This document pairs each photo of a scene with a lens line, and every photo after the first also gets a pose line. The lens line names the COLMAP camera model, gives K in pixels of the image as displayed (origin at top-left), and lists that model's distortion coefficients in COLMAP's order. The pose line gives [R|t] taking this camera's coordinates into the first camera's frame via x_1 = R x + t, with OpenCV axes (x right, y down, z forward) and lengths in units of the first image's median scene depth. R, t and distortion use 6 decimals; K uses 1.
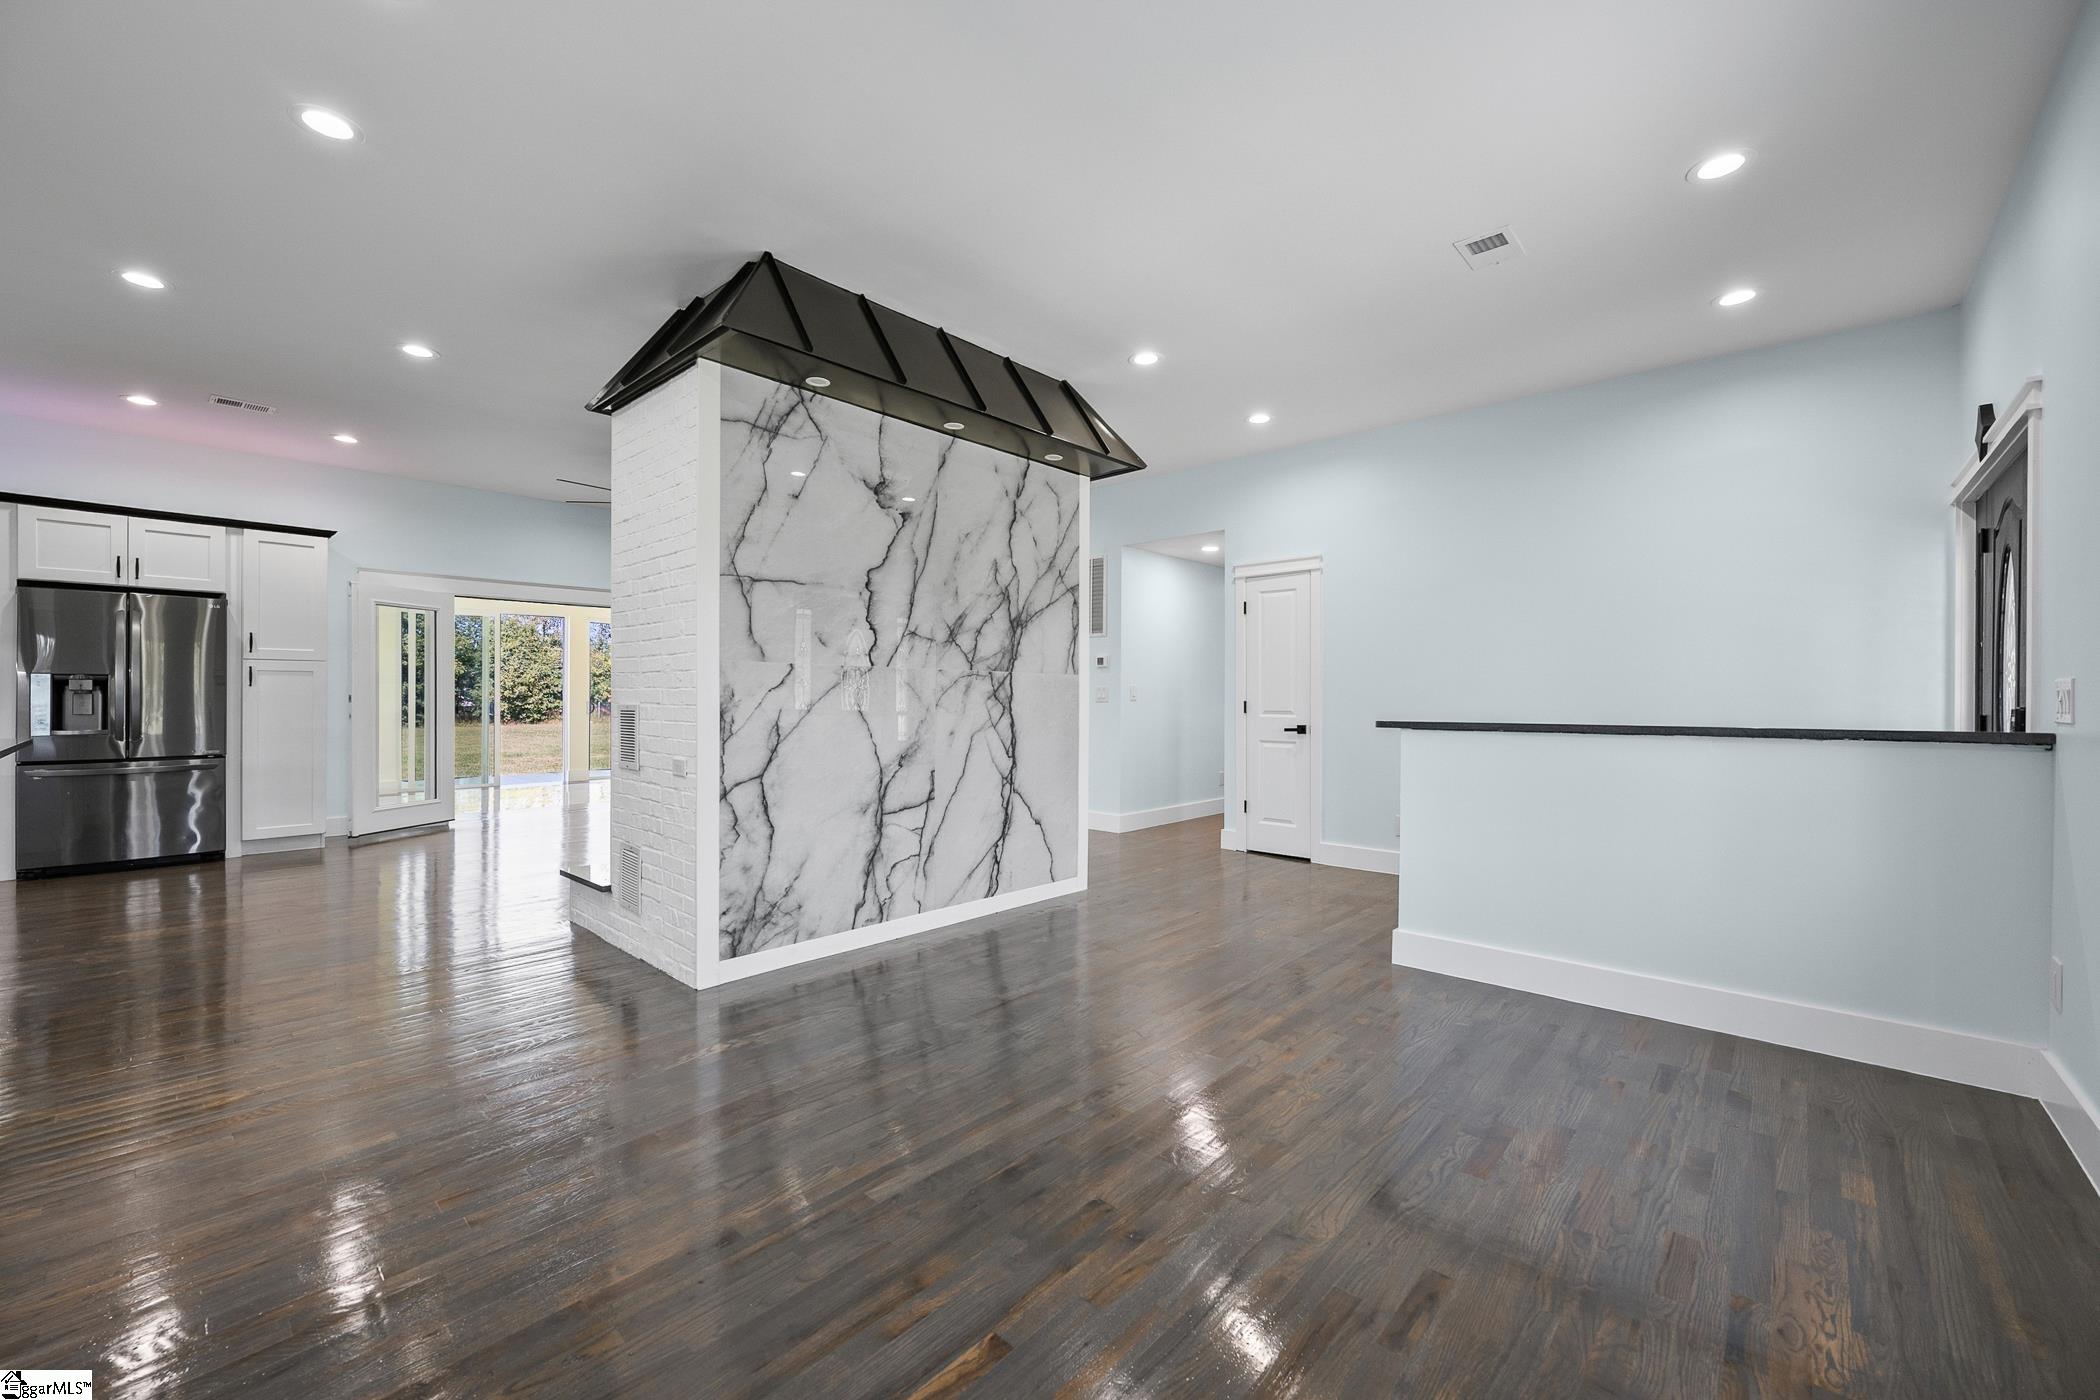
lens RADIAL K [[824.2, 0, 1019.4], [0, 824.2, 691.6], [0, 0, 1]] dist [0.000670, 0.000057]
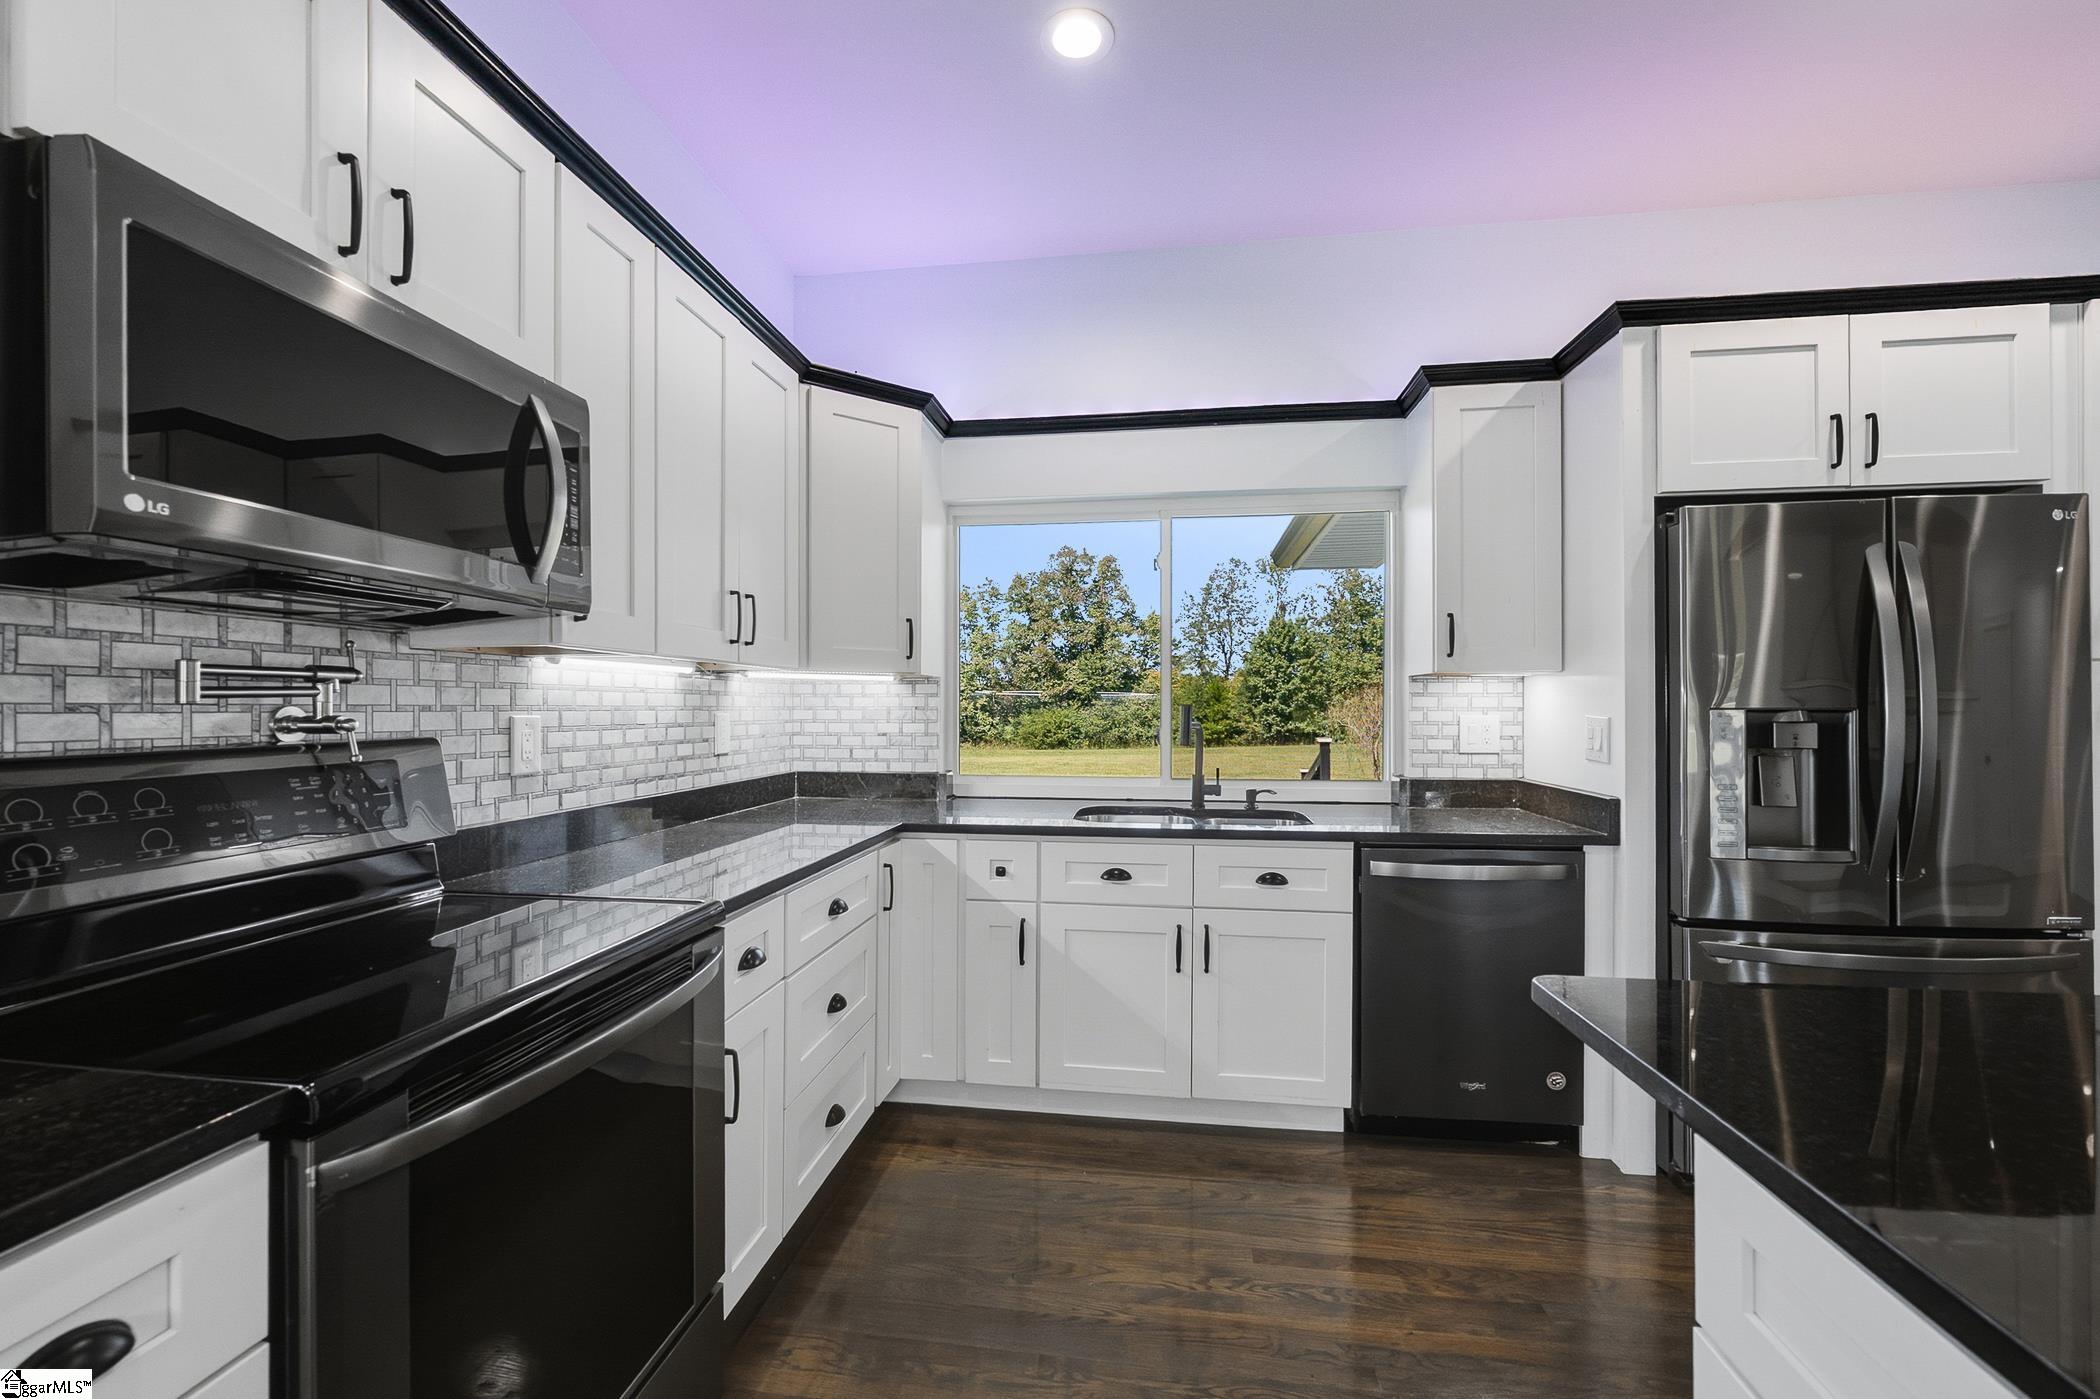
lens RADIAL K [[863.6, 0, 1043.8], [0, 863.6, 705.1], [0, 0, 1]] dist [-0.000981, 0.000072]
pose [[0.572441, -0.004059, -0.819936, -0.899594], [0.005386, 0.999985, -0.001190, -0.022585], [0.819928, -0.003735, 0.572454, 0.411674]]
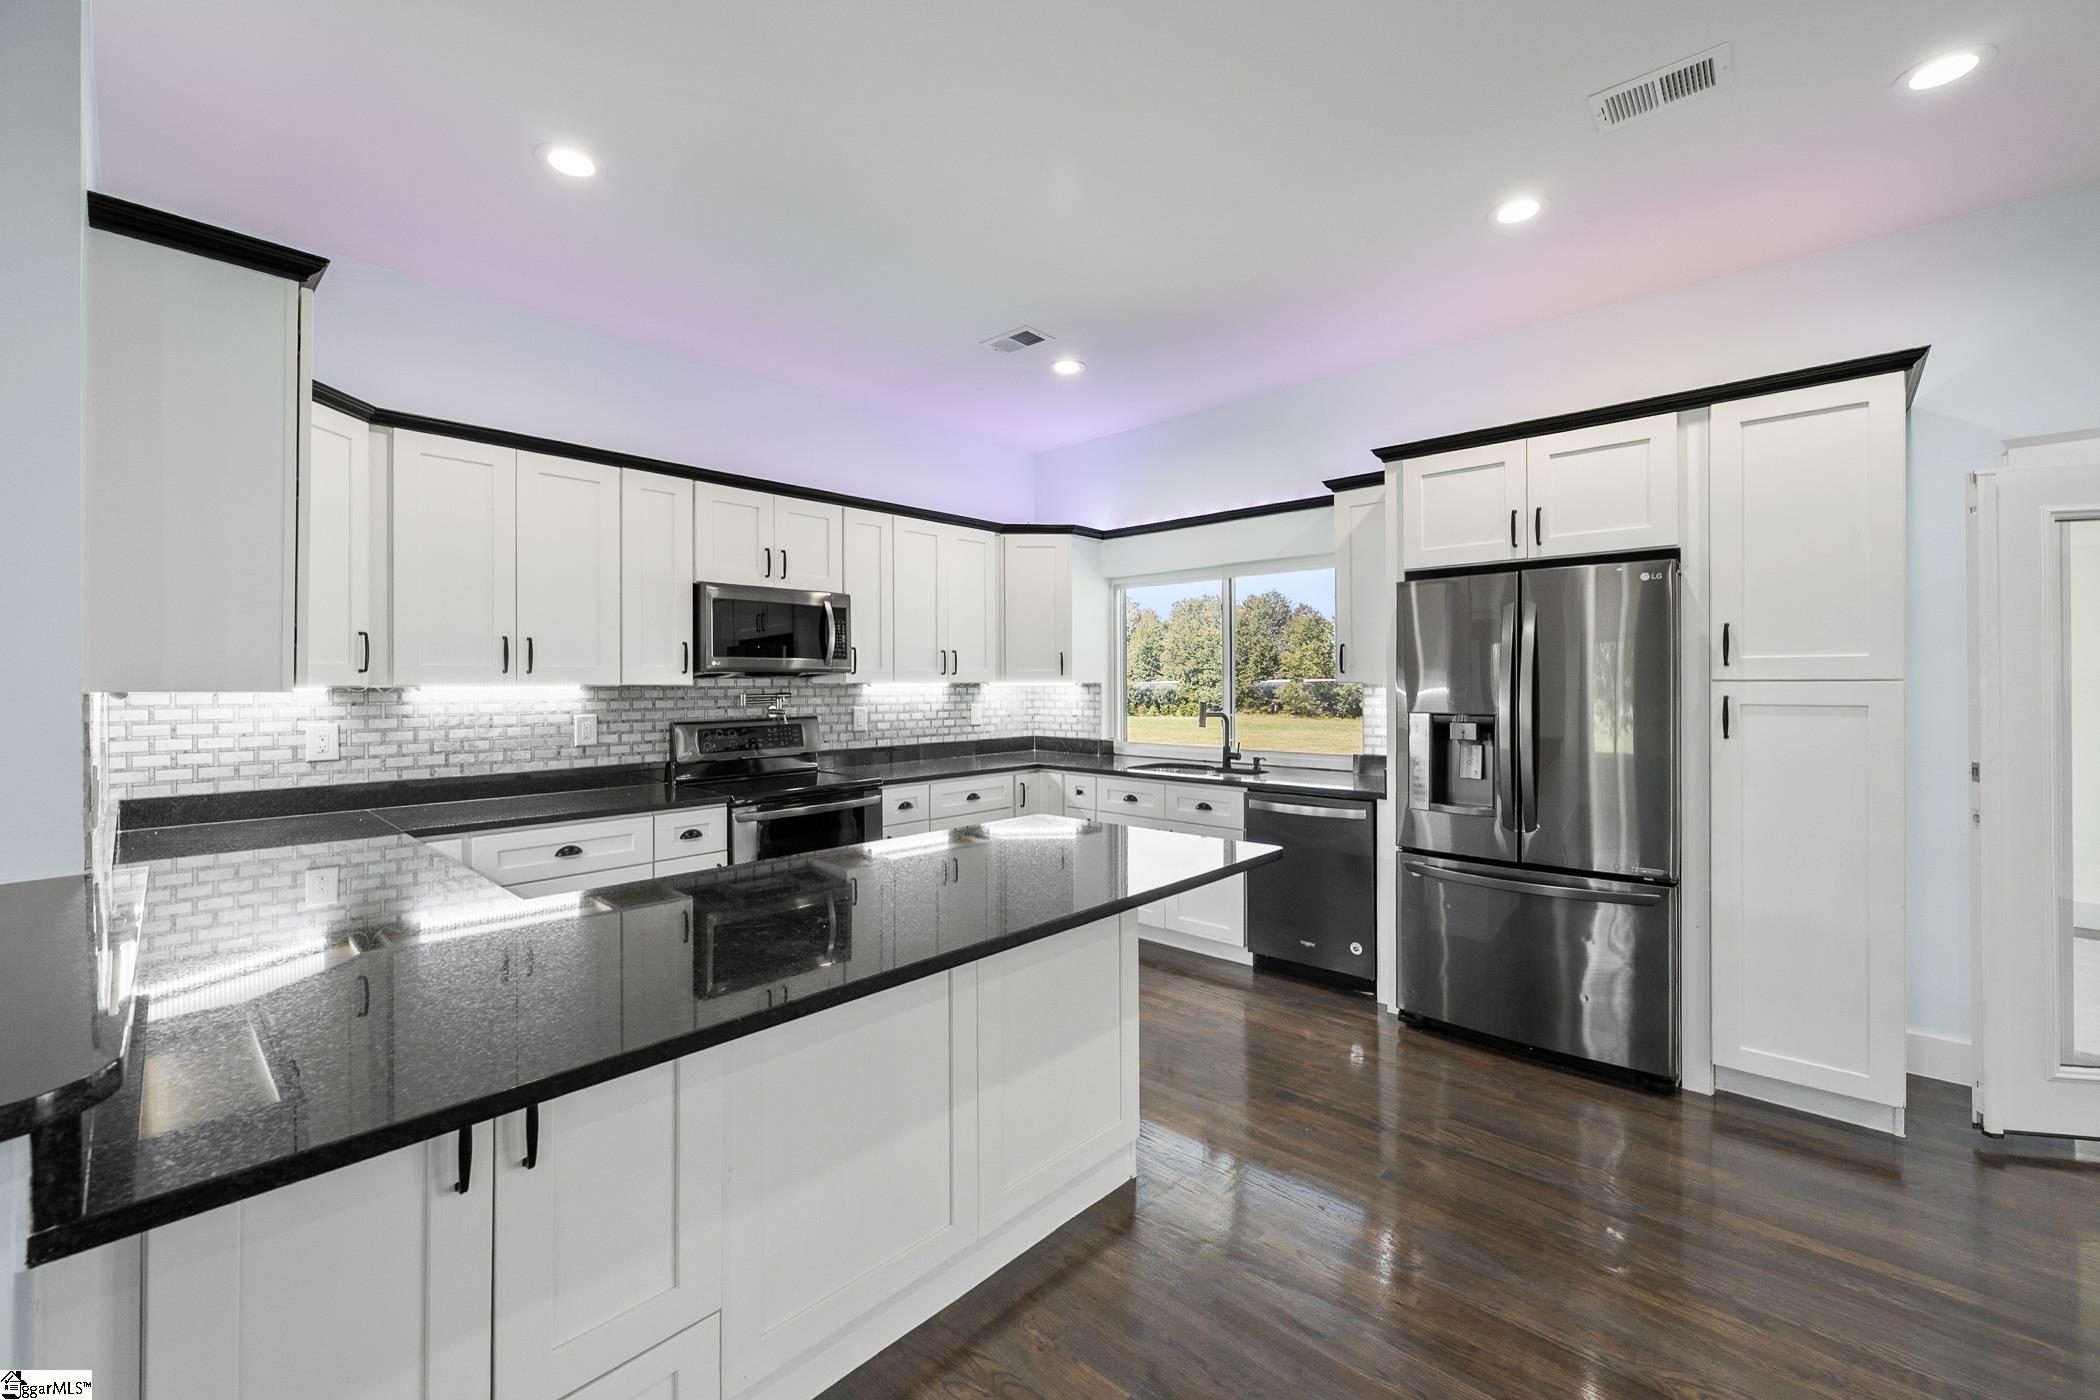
lens RADIAL K [[840.9, 0, 1056.8], [0, 840.9, 686.4], [0, 0, 1]] dist [-0.000176, -0.000008]
pose [[0.011449, 0.003387, -0.999929, -0.466498], [0.008871, 0.999955, 0.003488, -0.041828], [0.999895, -0.008910, 0.011418, 0.623571]]
